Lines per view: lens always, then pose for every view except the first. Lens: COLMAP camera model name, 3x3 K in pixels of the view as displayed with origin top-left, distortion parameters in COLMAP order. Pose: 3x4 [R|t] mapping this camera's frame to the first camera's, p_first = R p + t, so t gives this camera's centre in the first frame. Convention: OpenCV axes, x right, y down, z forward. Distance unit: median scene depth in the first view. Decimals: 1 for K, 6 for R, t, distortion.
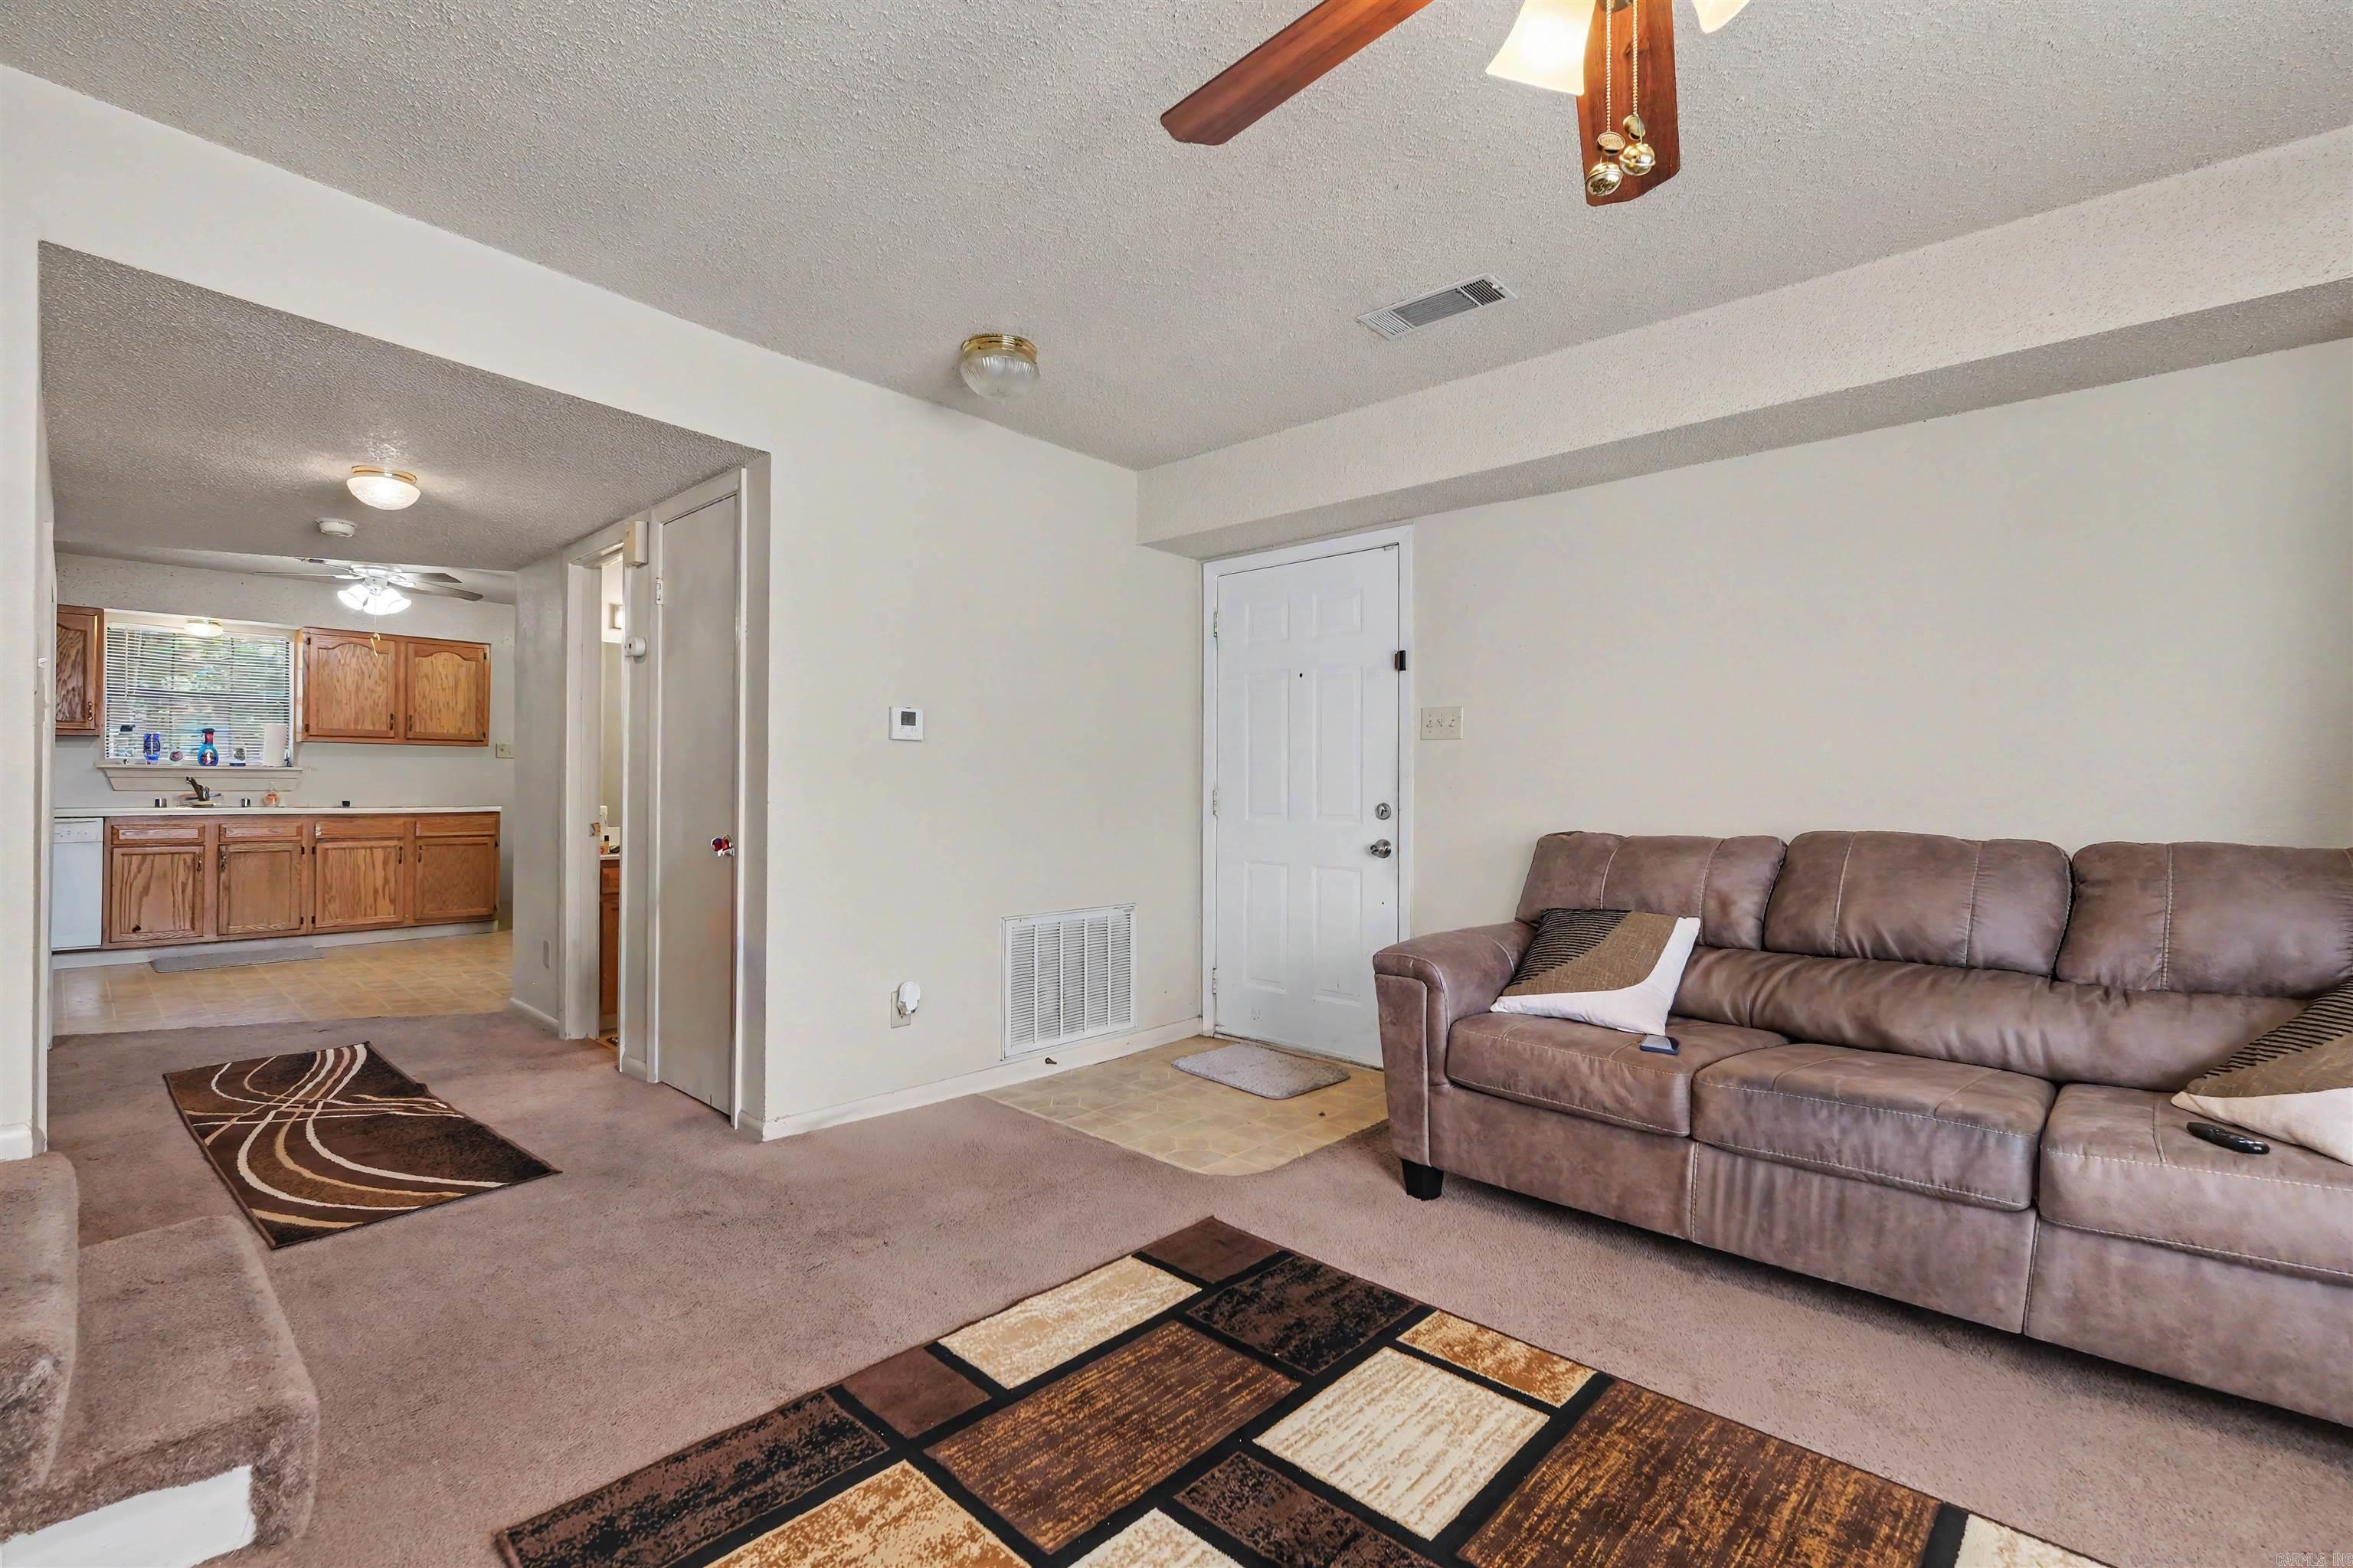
lens RADIAL K [[1029.7, 0, 1171.1], [0, 1029.7, 784.8], [0, 0, 1]] dist [-0.002678, -0.000296]
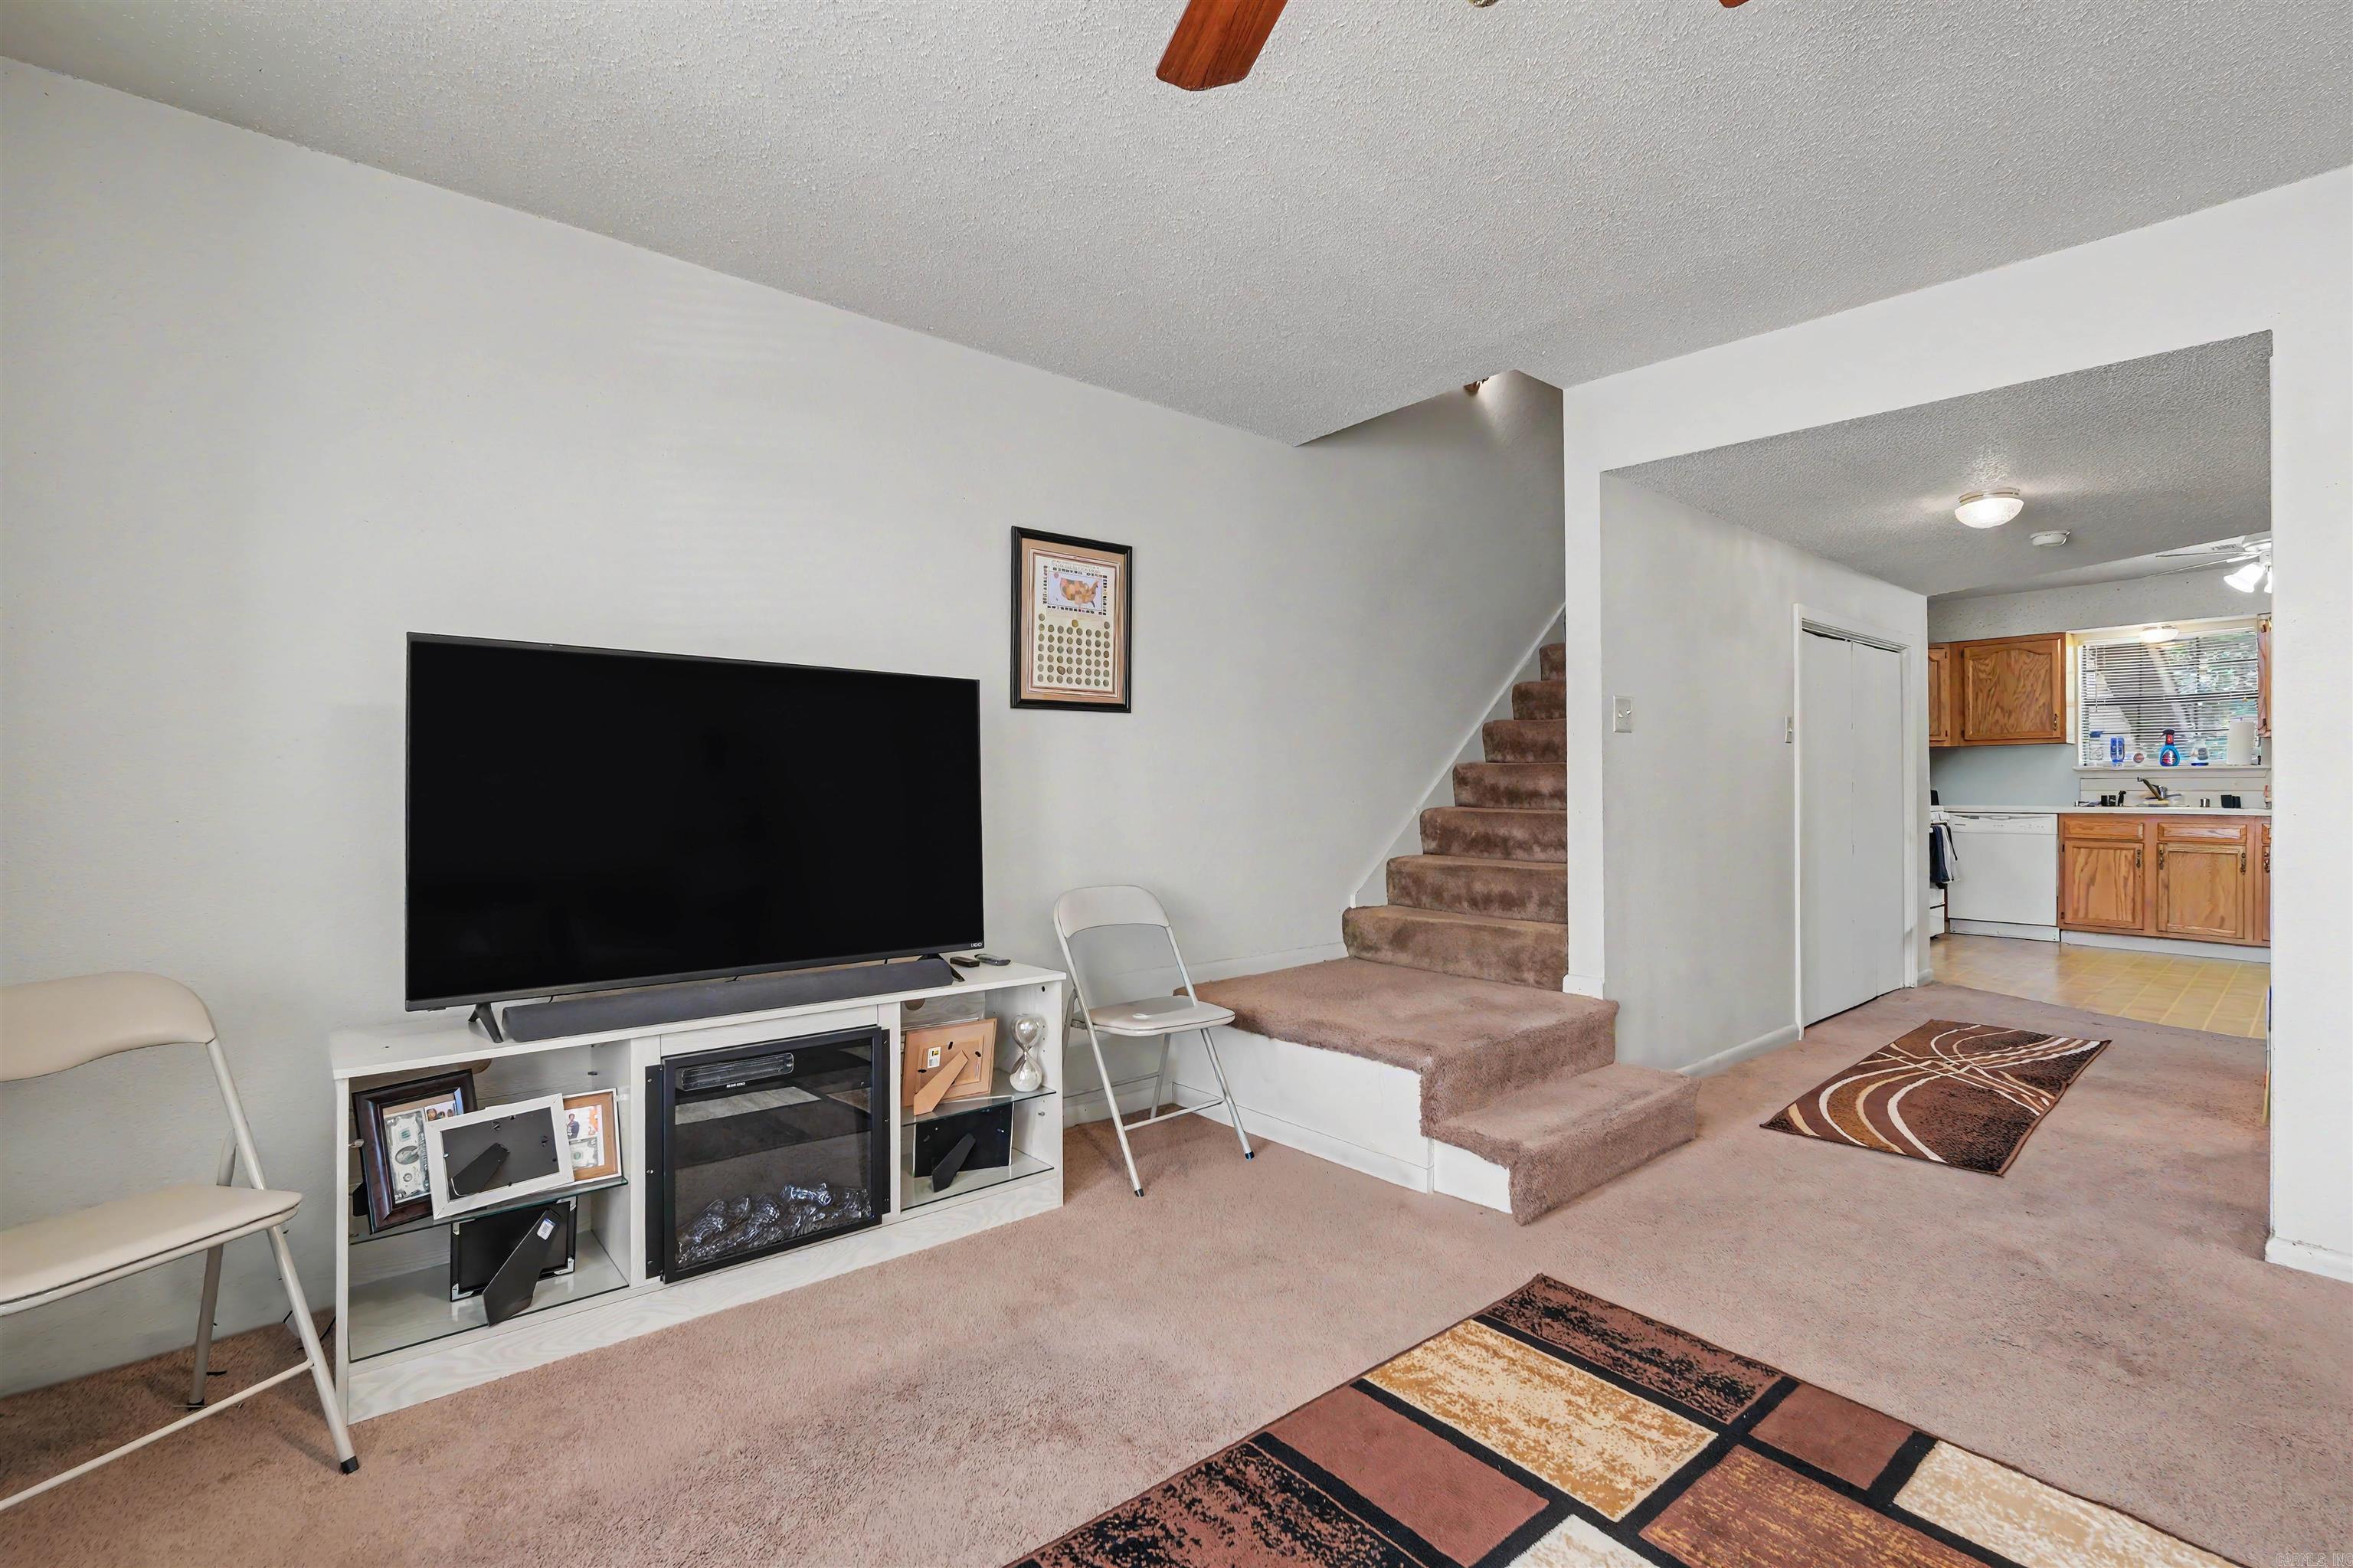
lens RADIAL K [[1029.7, 0, 1171.1], [0, 1029.7, 784.8], [0, 0, 1]] dist [-0.002678, -0.000296]
pose [[-0.134068, -0.004016, -0.990964, 0.605998], [0.003375, 0.999984, -0.004509, 0.003375], [0.990966, -0.003949, -0.134052, 0.427248]]
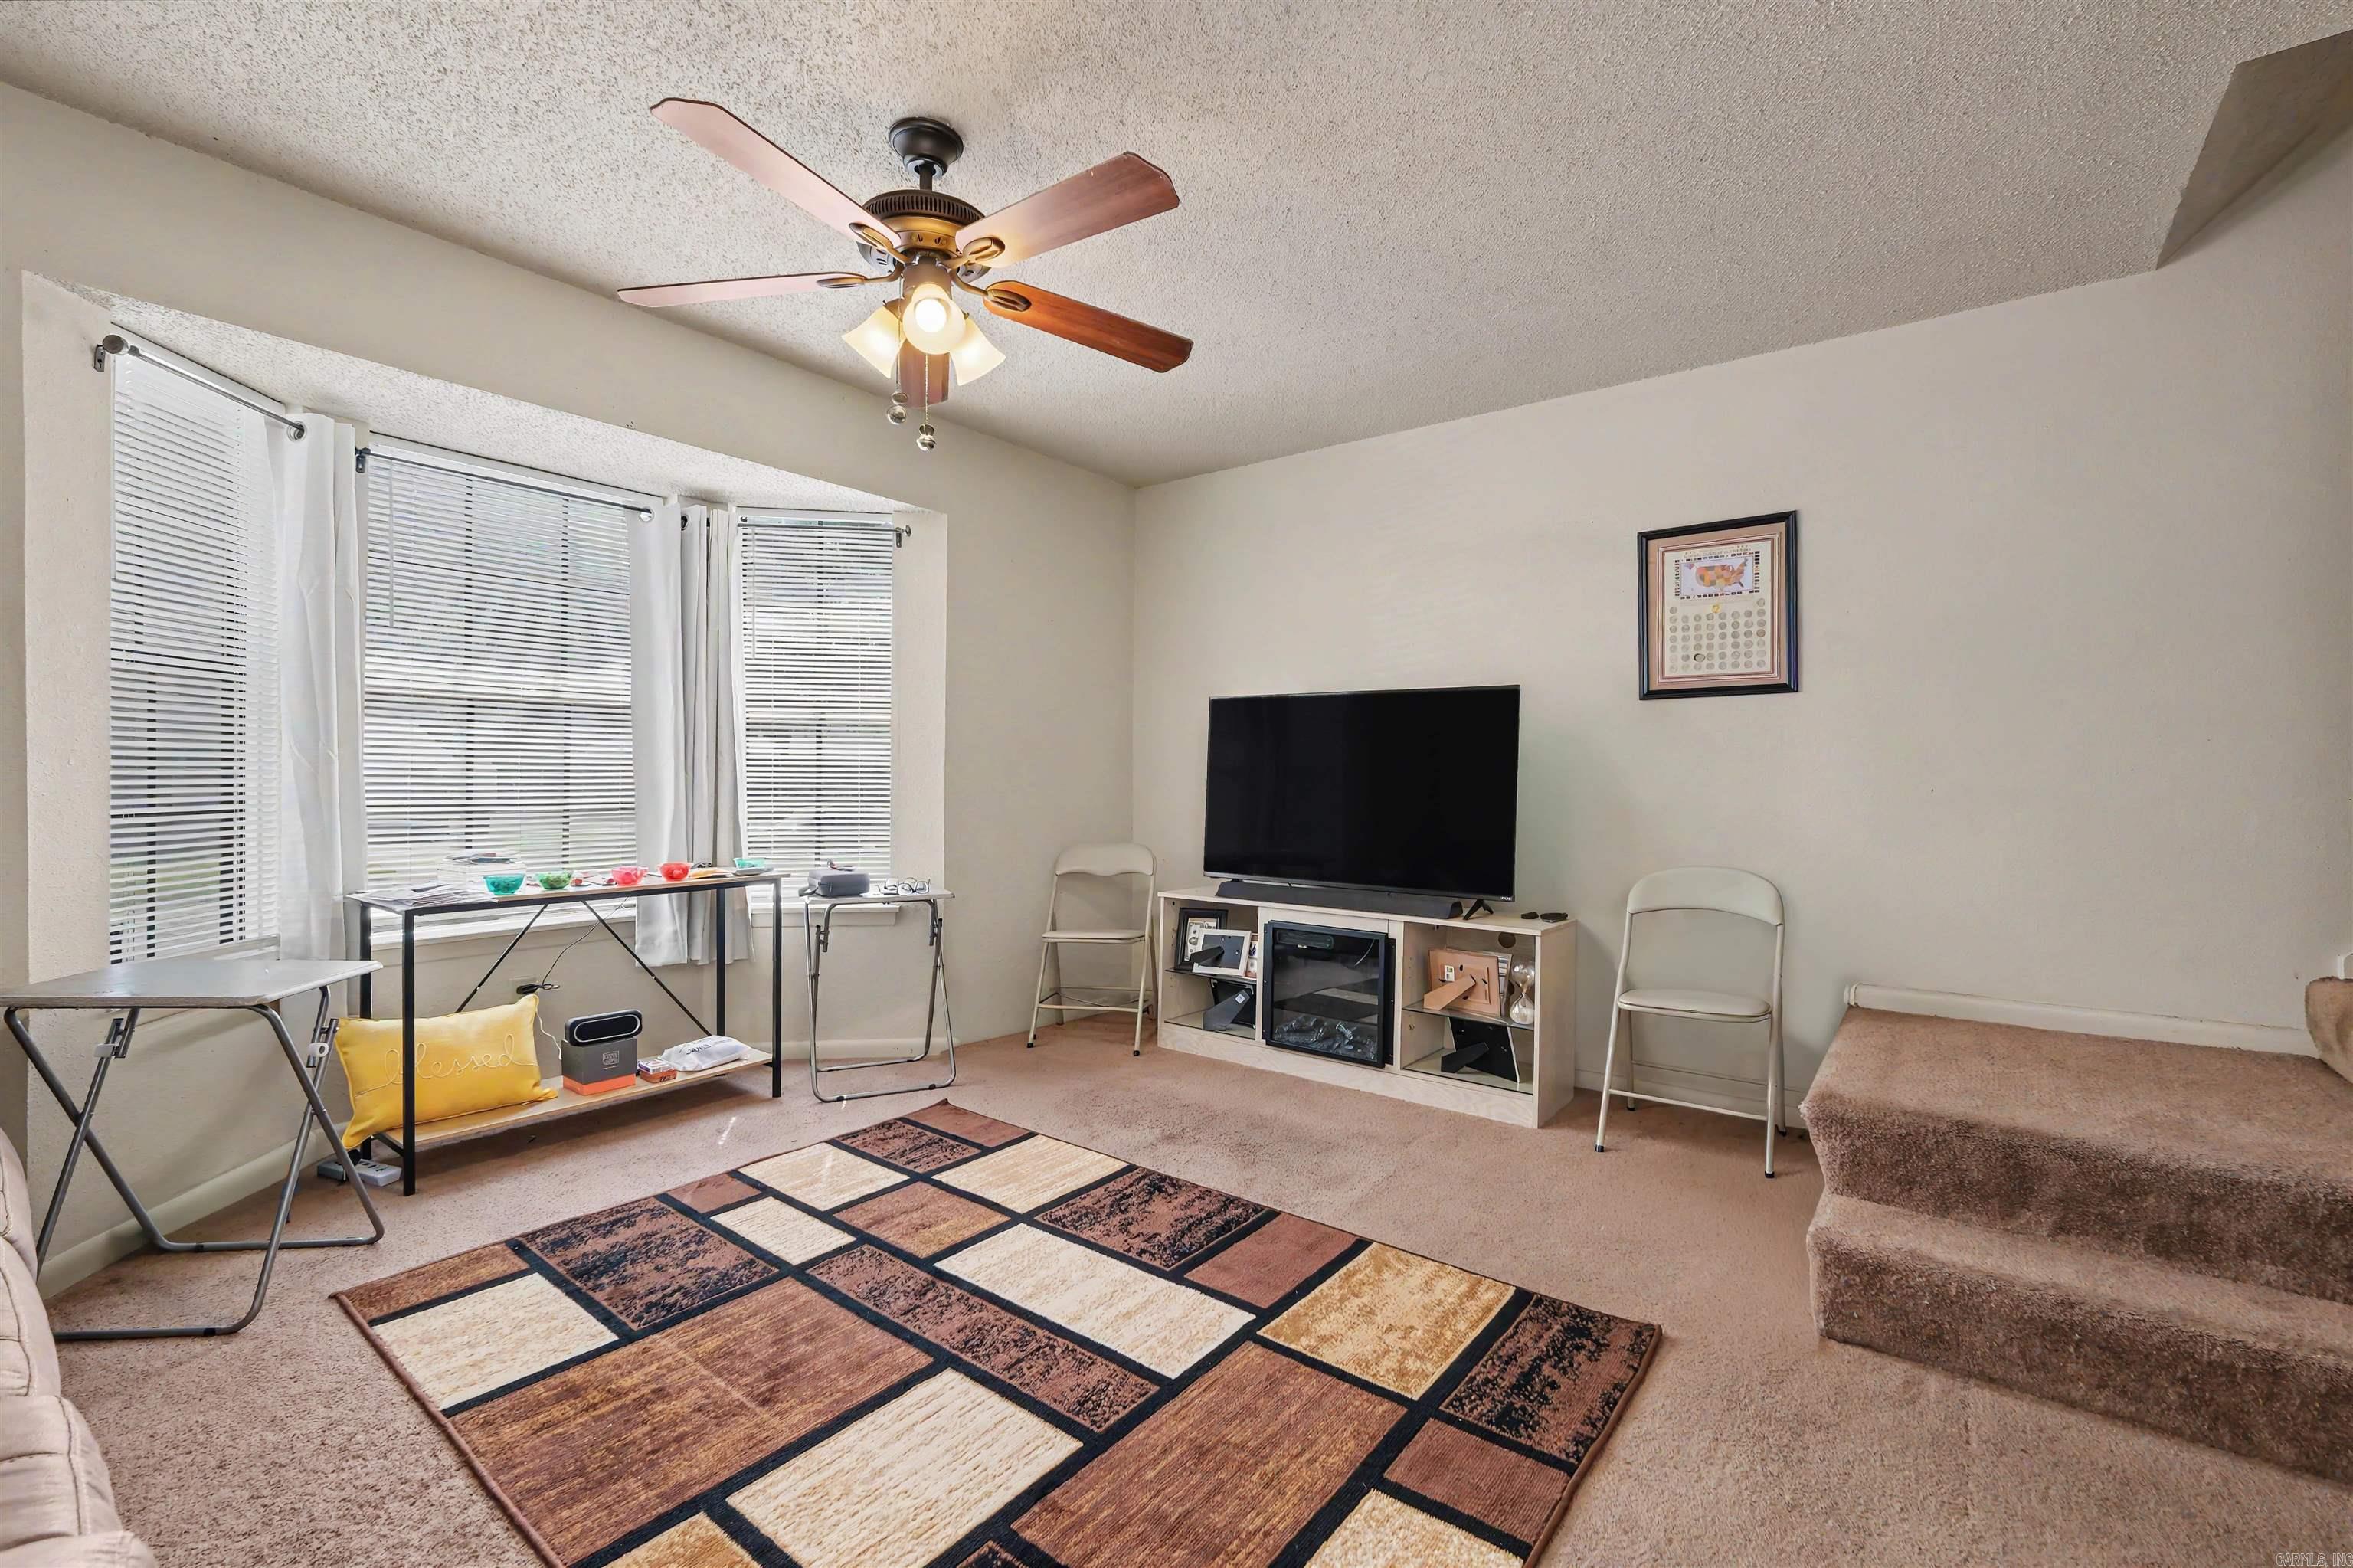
lens RADIAL K [[993.9, 0, 1176.5], [0, 993.9, 784.0], [0, 0, 1]] dist [-0.001051, -0.000035]
pose [[-0.995254, -0.007758, -0.097002, 0.064656], [-0.008306, 0.999952, 0.005250, 0.013917], [0.096956, 0.006030, -0.995270, 1.428915]]
